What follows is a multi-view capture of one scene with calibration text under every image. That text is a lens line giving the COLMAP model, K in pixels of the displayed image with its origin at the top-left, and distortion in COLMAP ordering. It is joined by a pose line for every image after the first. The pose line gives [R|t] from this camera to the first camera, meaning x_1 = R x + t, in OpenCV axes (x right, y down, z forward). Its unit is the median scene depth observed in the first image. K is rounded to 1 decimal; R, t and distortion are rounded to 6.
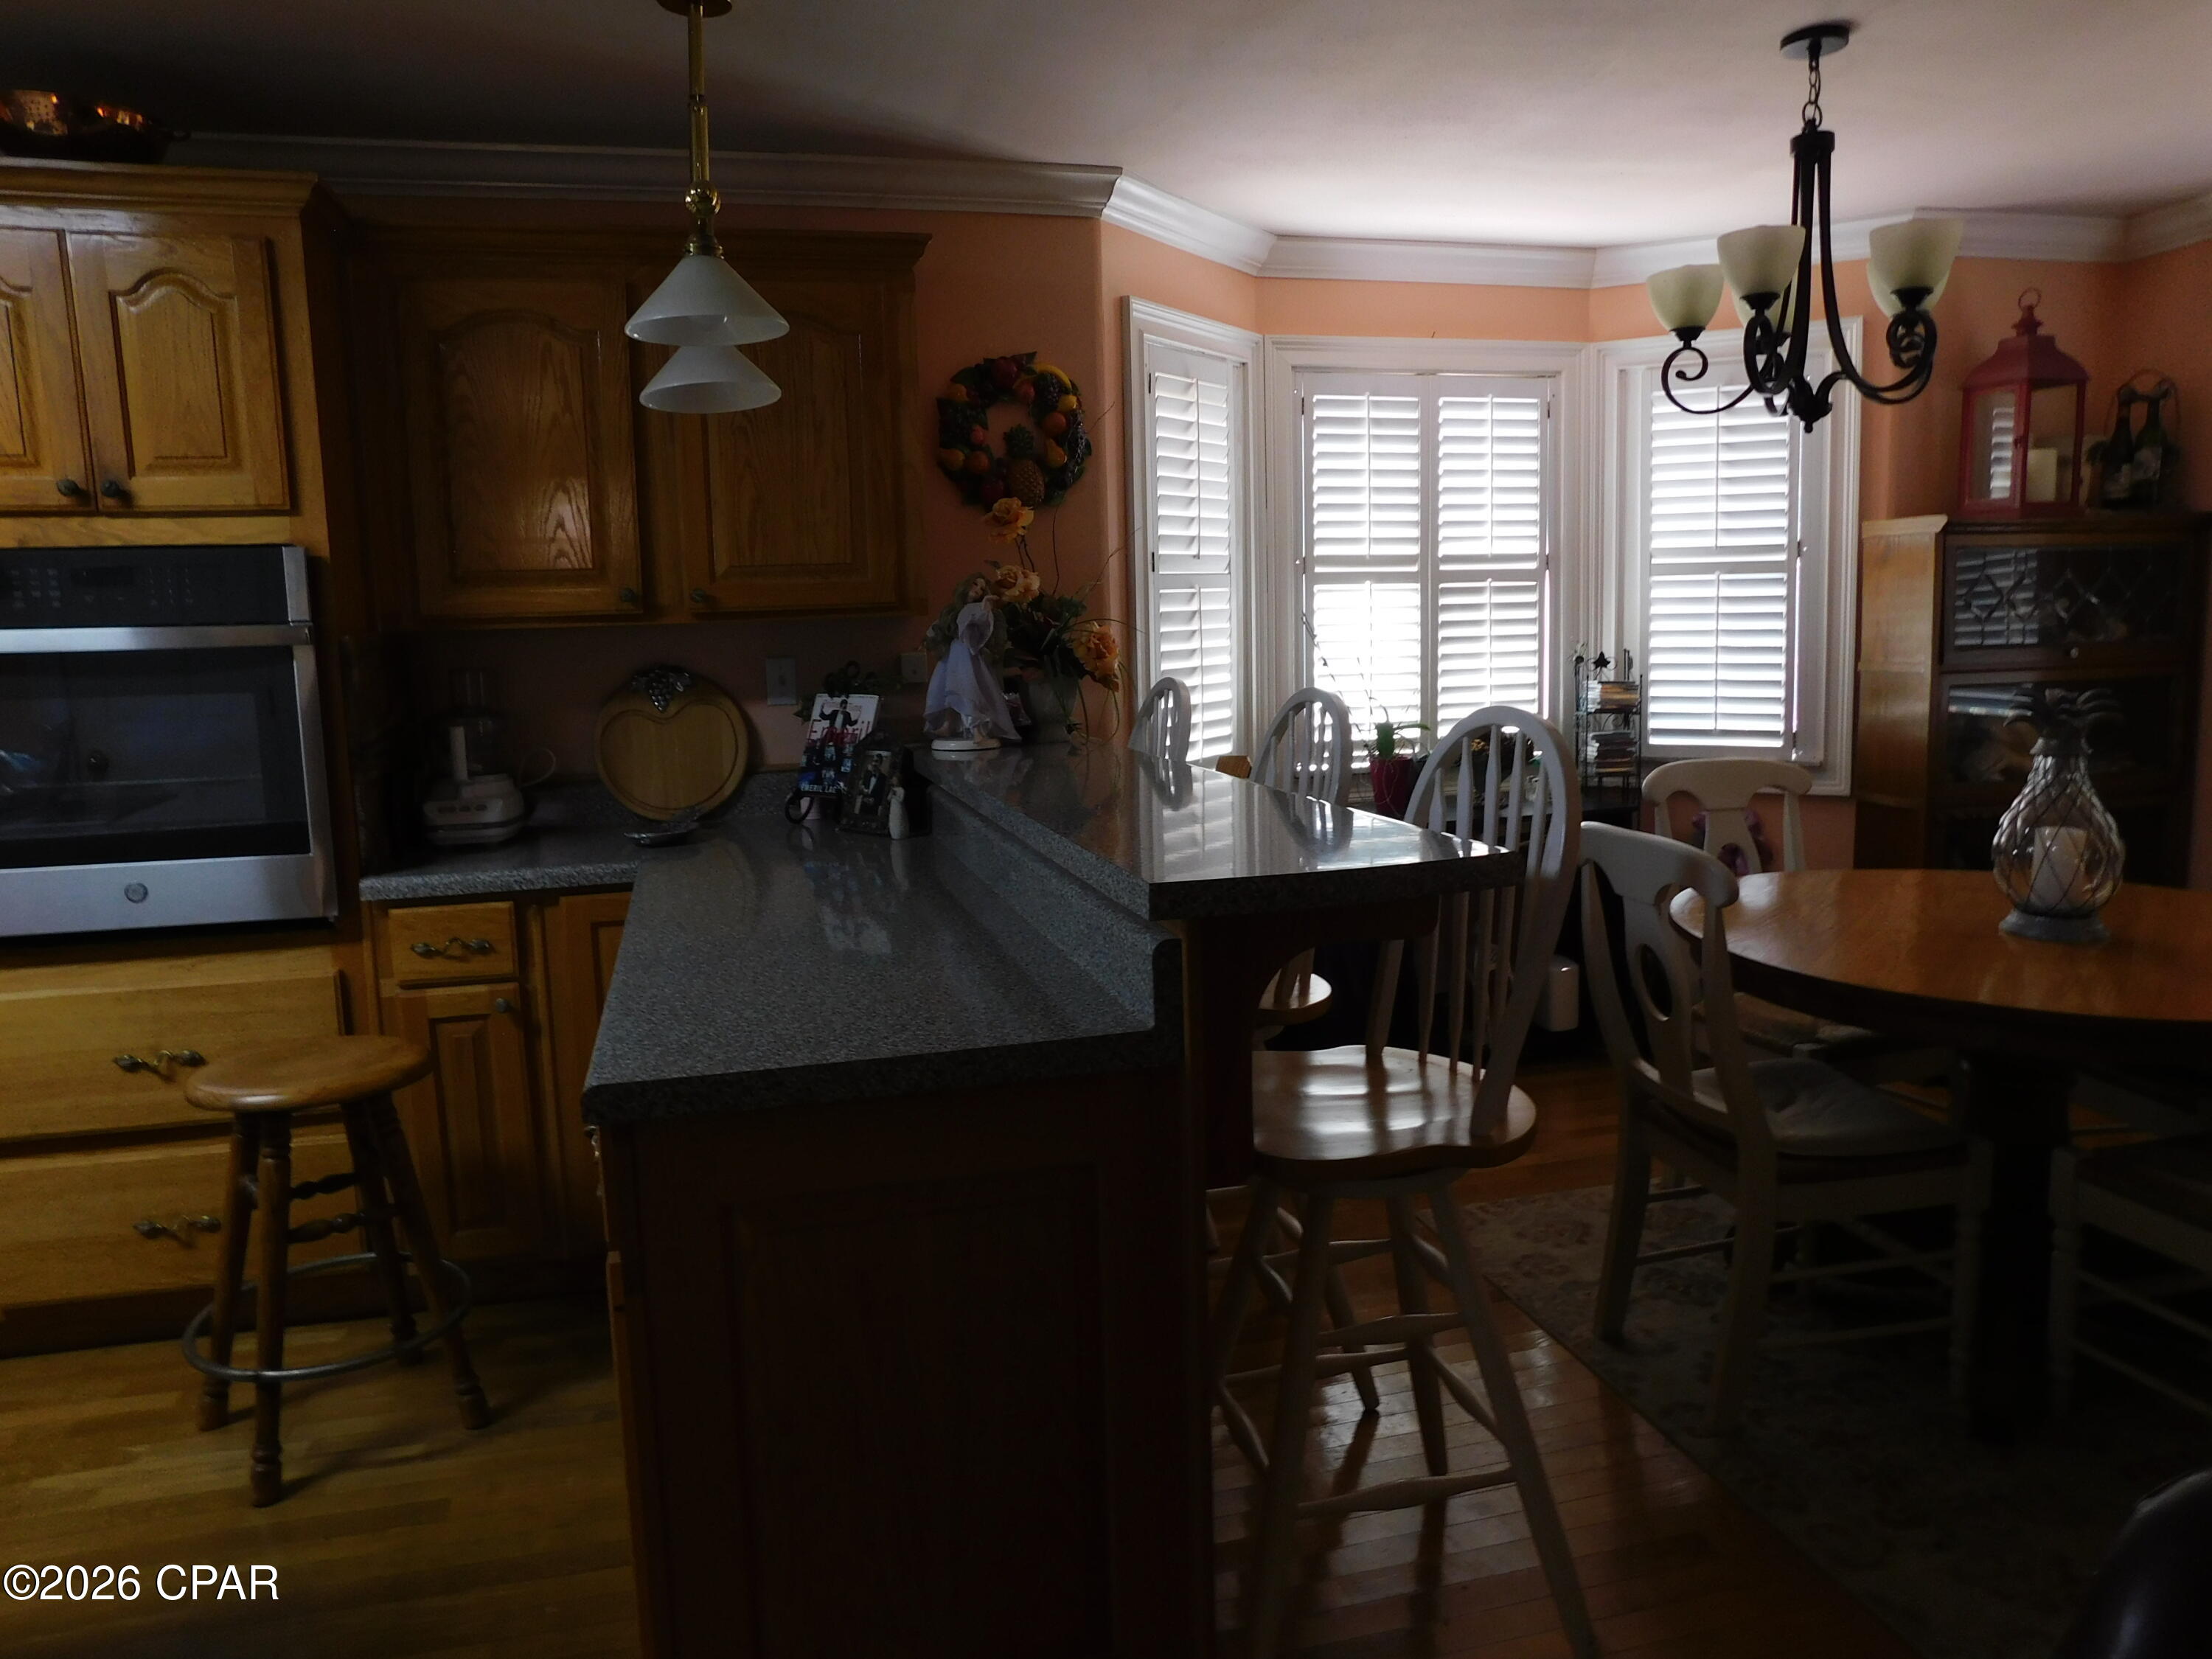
lens RADIAL K [[1536.6, 0, 1118.2], [0, 1536.6, 814.1], [0, 0, 1]] dist [-0.069898, 0.080109]
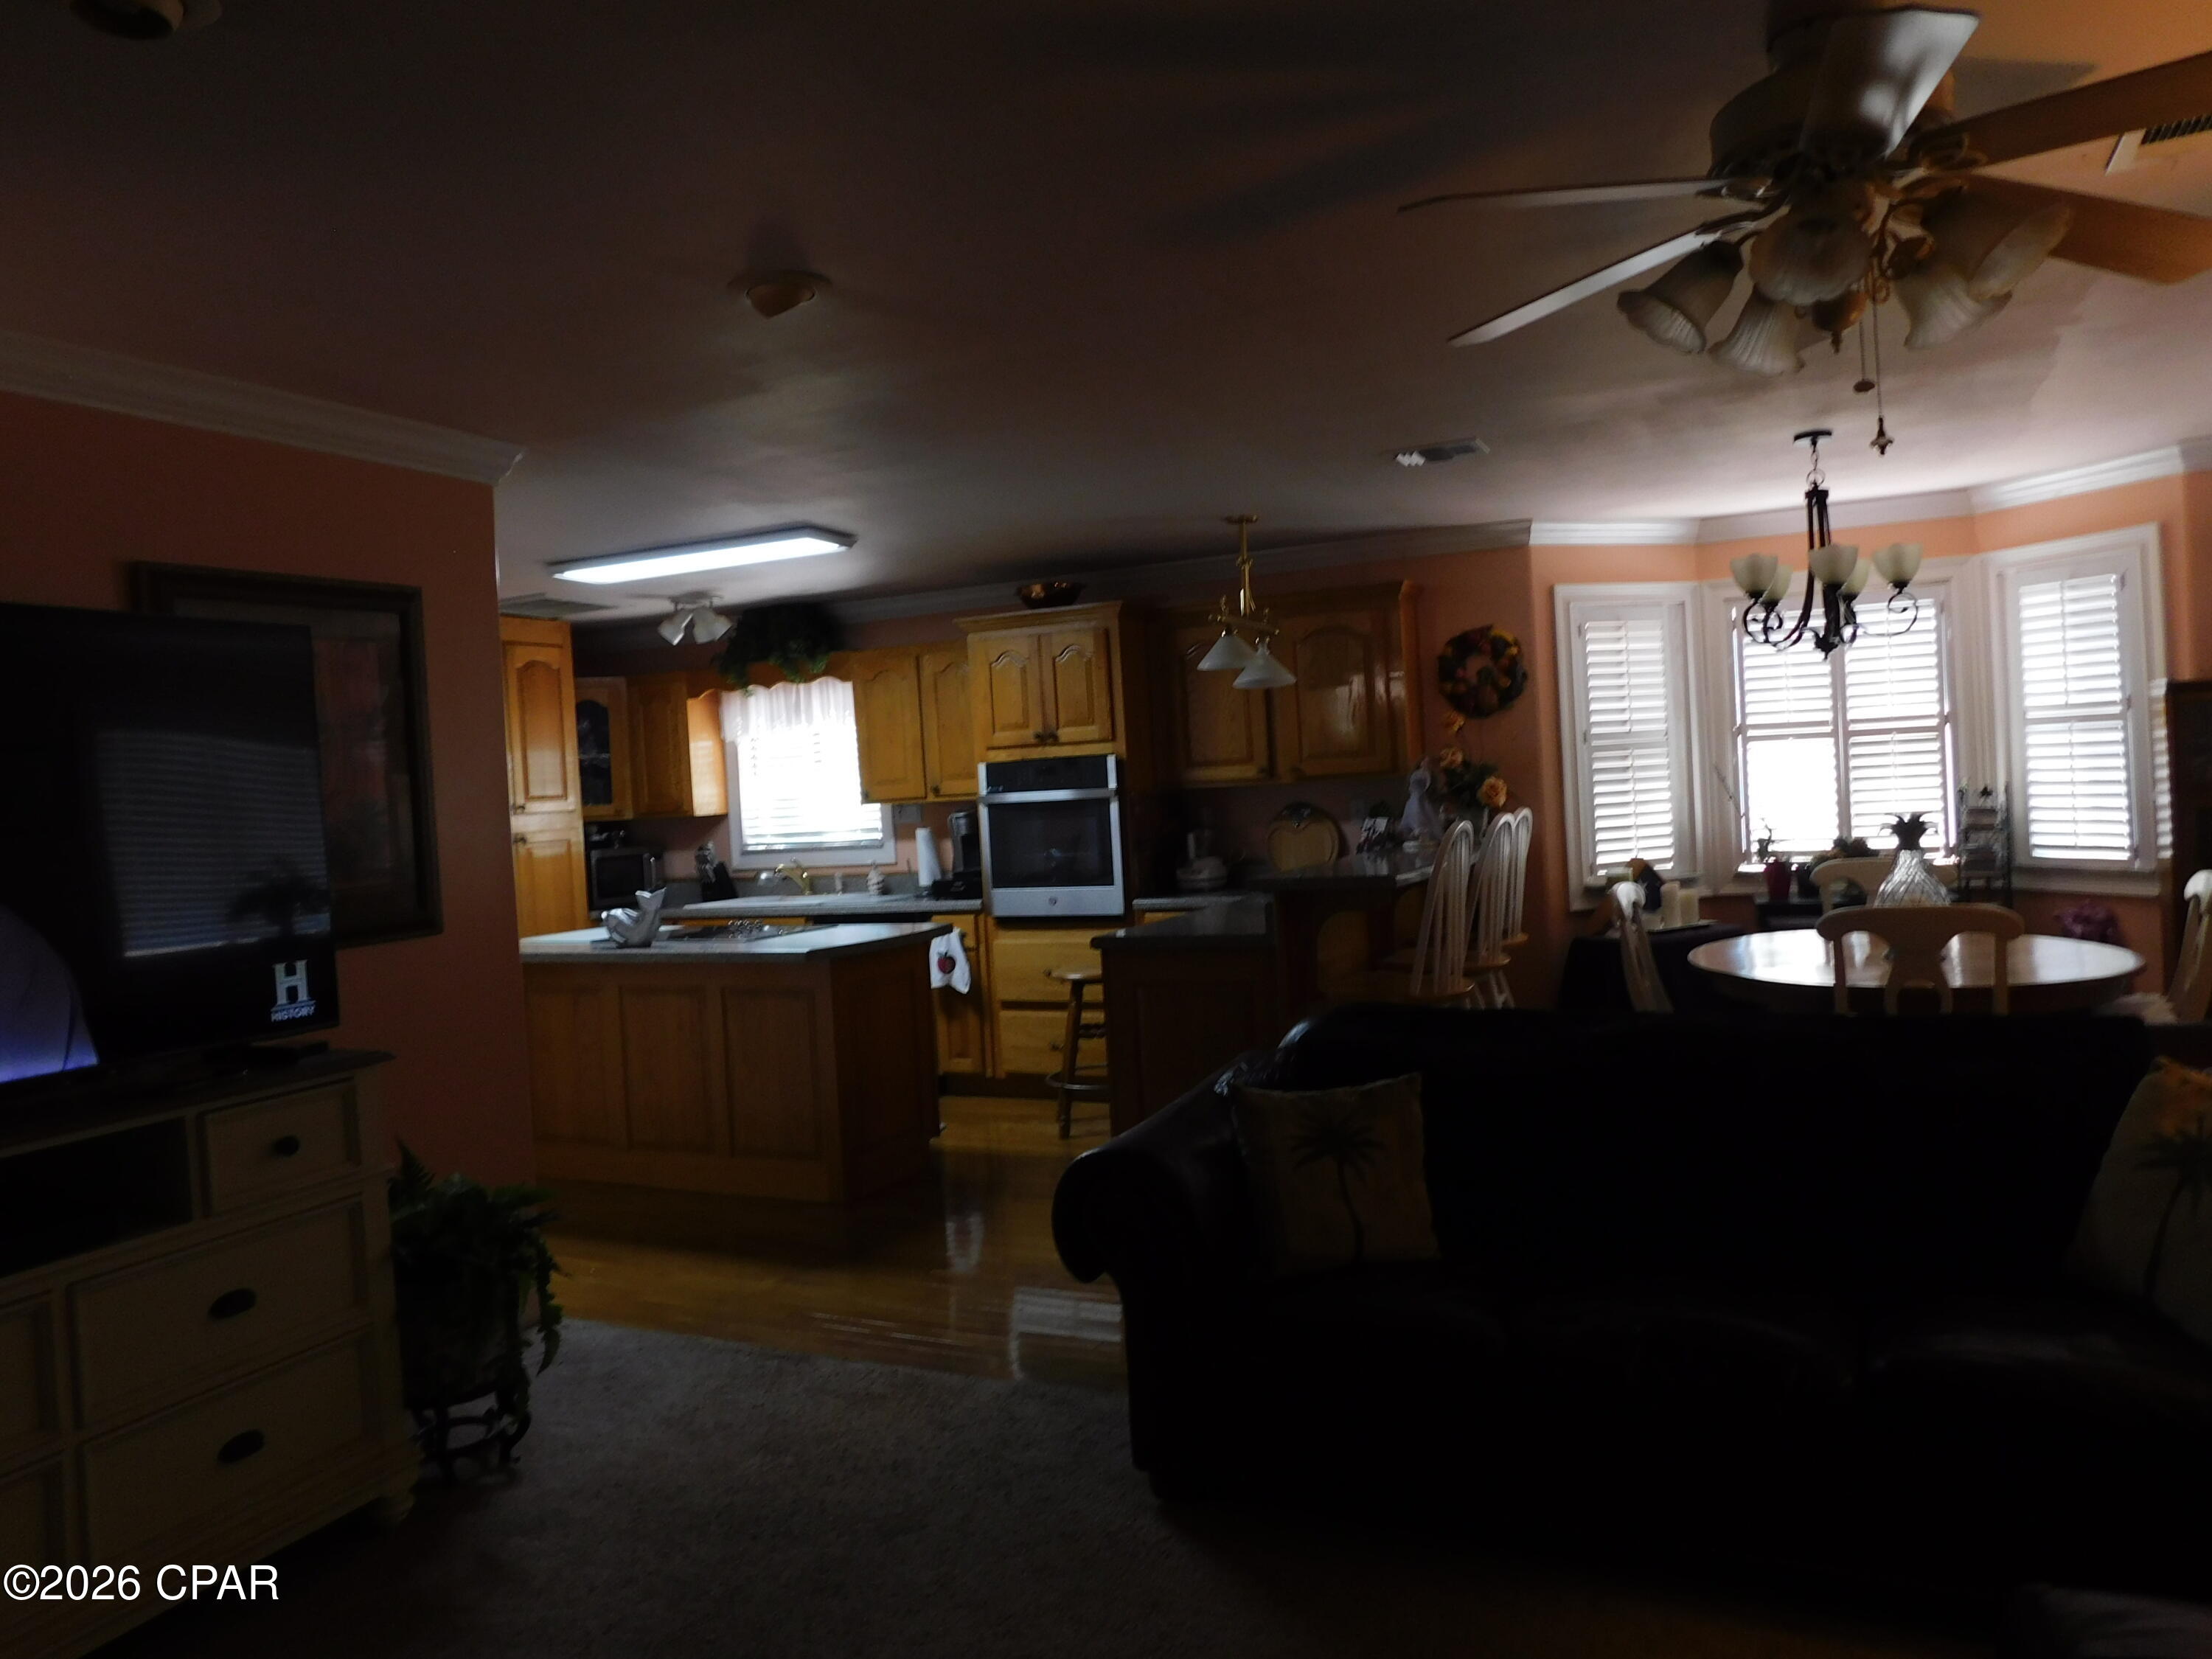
lens RADIAL K [[1533.0, 0, 1114.0], [0, 1533.0, 823.9], [0, 0, 1]] dist [-0.069973, 0.062995]
pose [[0.771610, 0.000344, -0.636096, 0.733222], [-0.049133, 0.997045, -0.059061, 0.053076], [0.634196, 0.076825, 0.769346, -0.619750]]
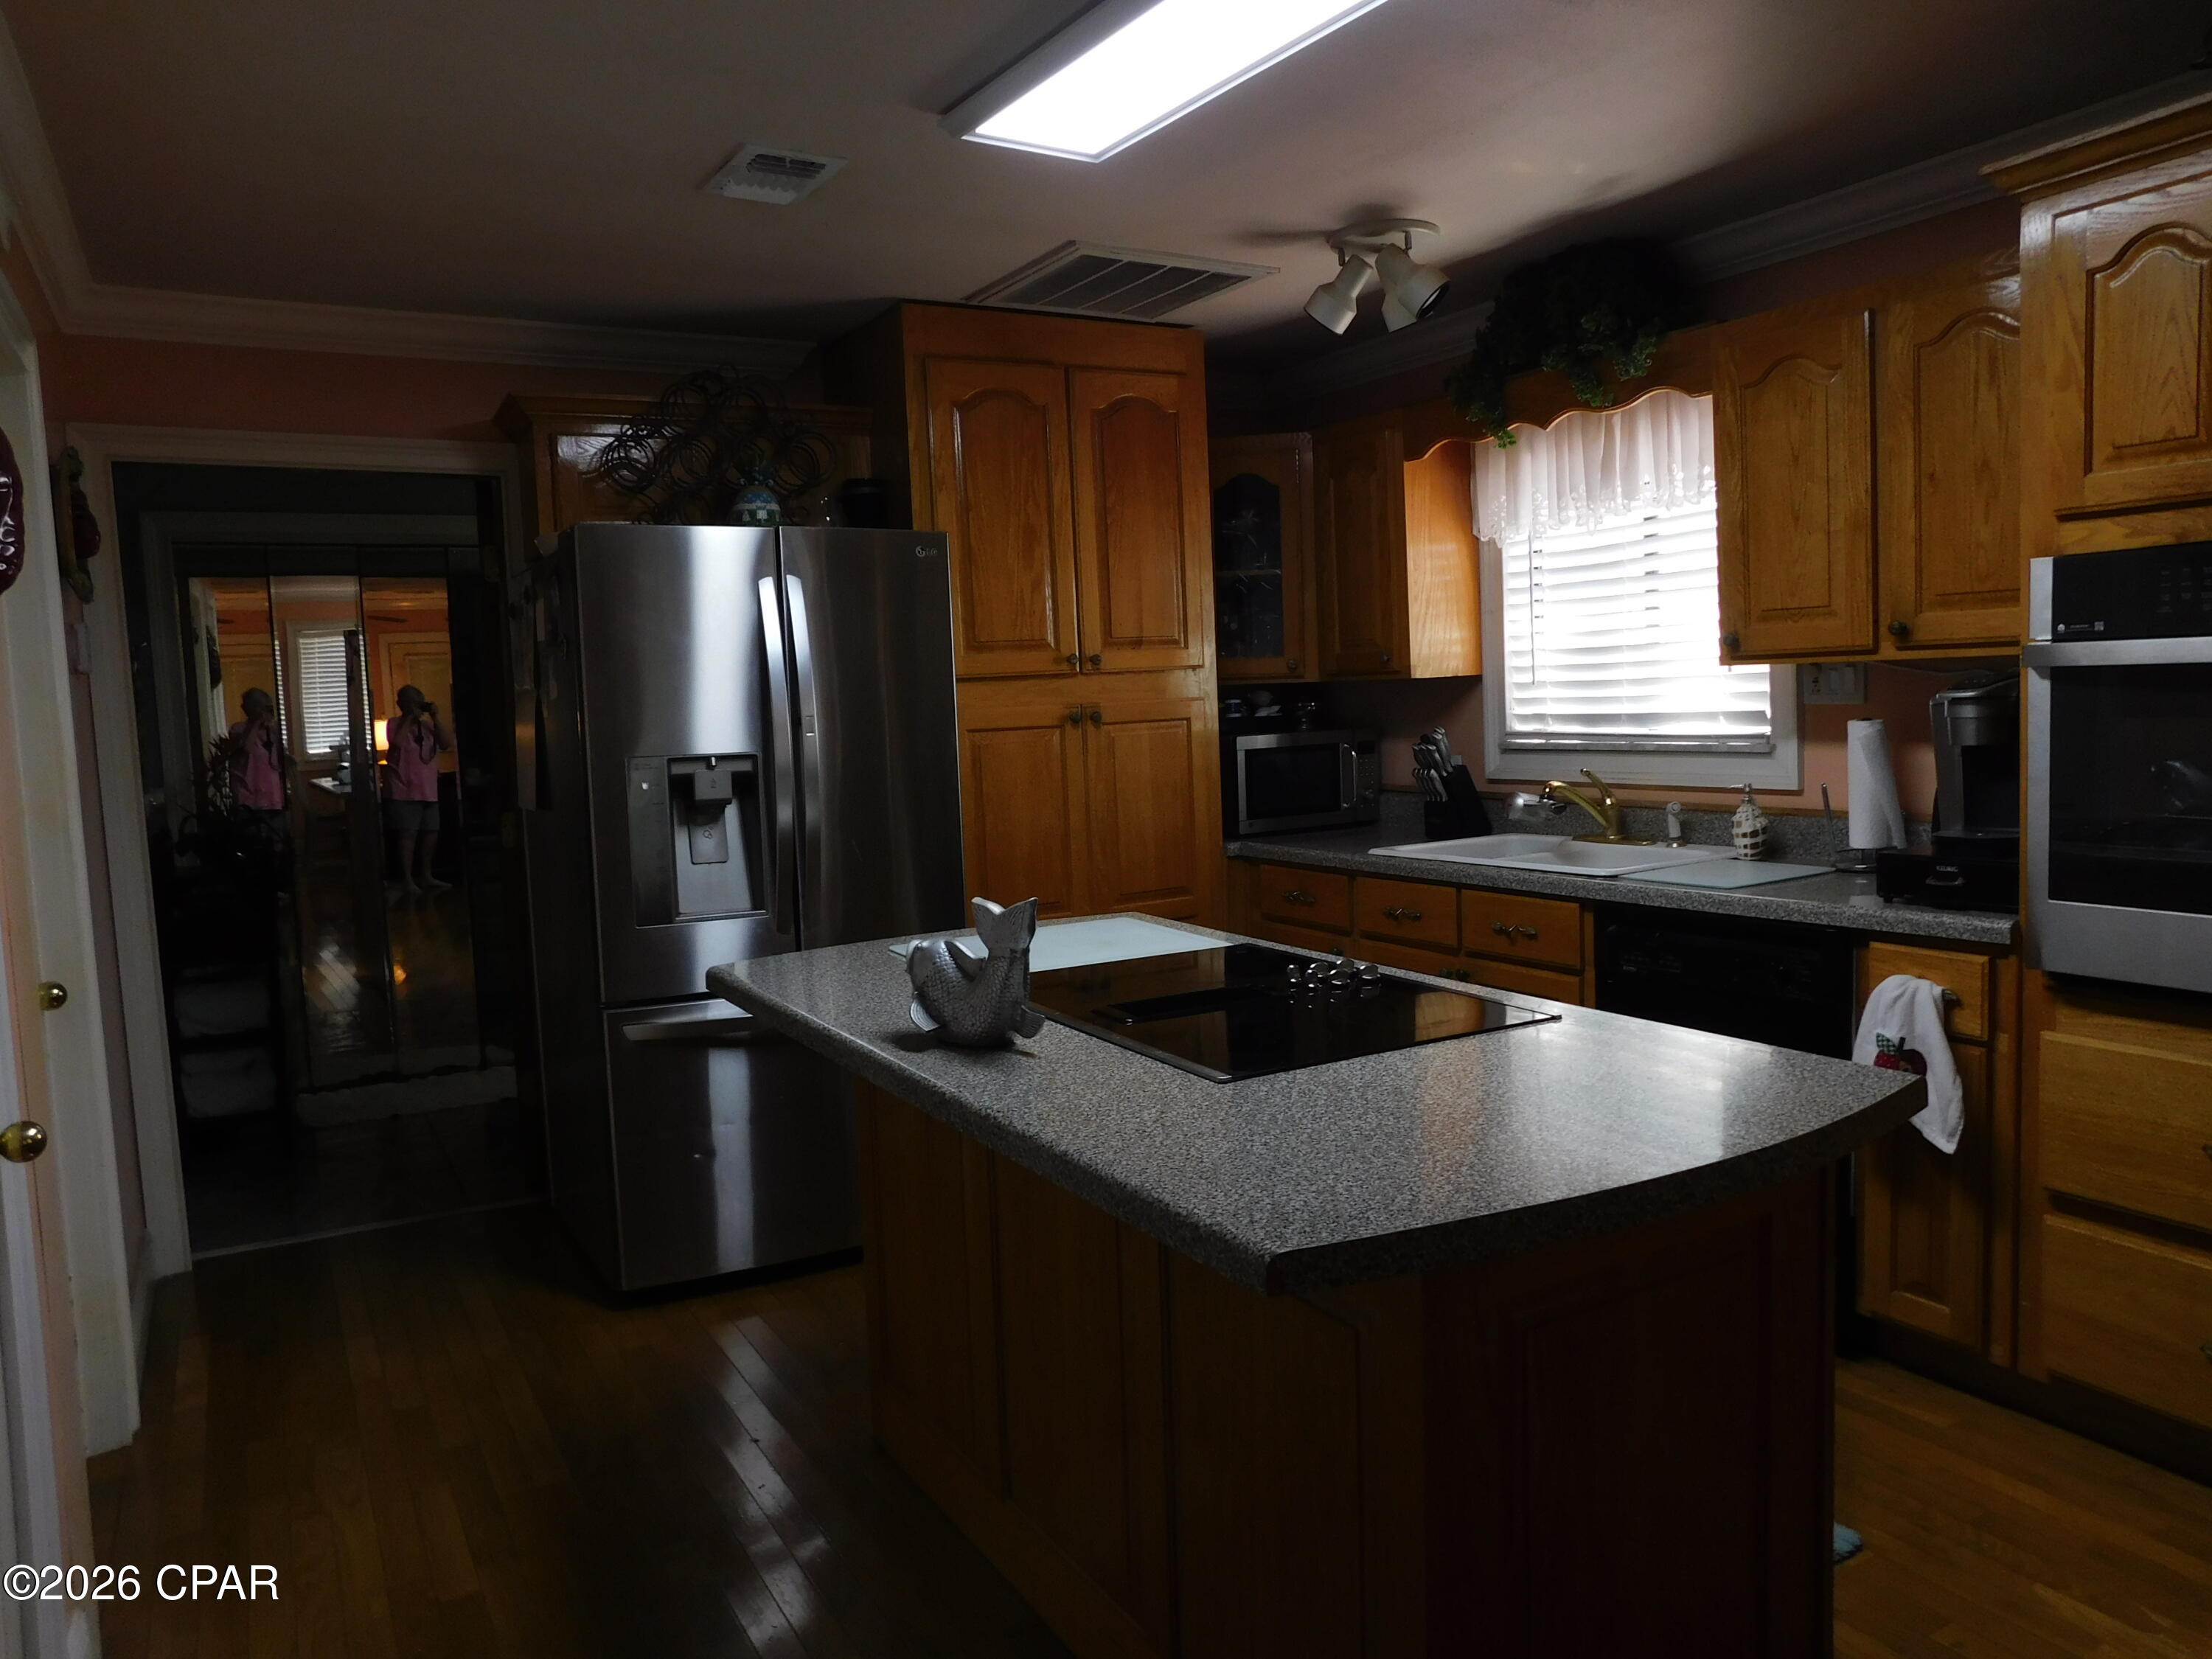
lens RADIAL K [[1533.0, 0, 1114.0], [0, 1533.0, 823.9], [0, 0, 1]] dist [-0.069973, 0.062995]
pose [[0.279896, 0.101925, -0.954604, -0.038290], [-0.089093, 0.992815, 0.079882, -0.021106], [0.955887, 0.062690, 0.286966, 0.124285]]
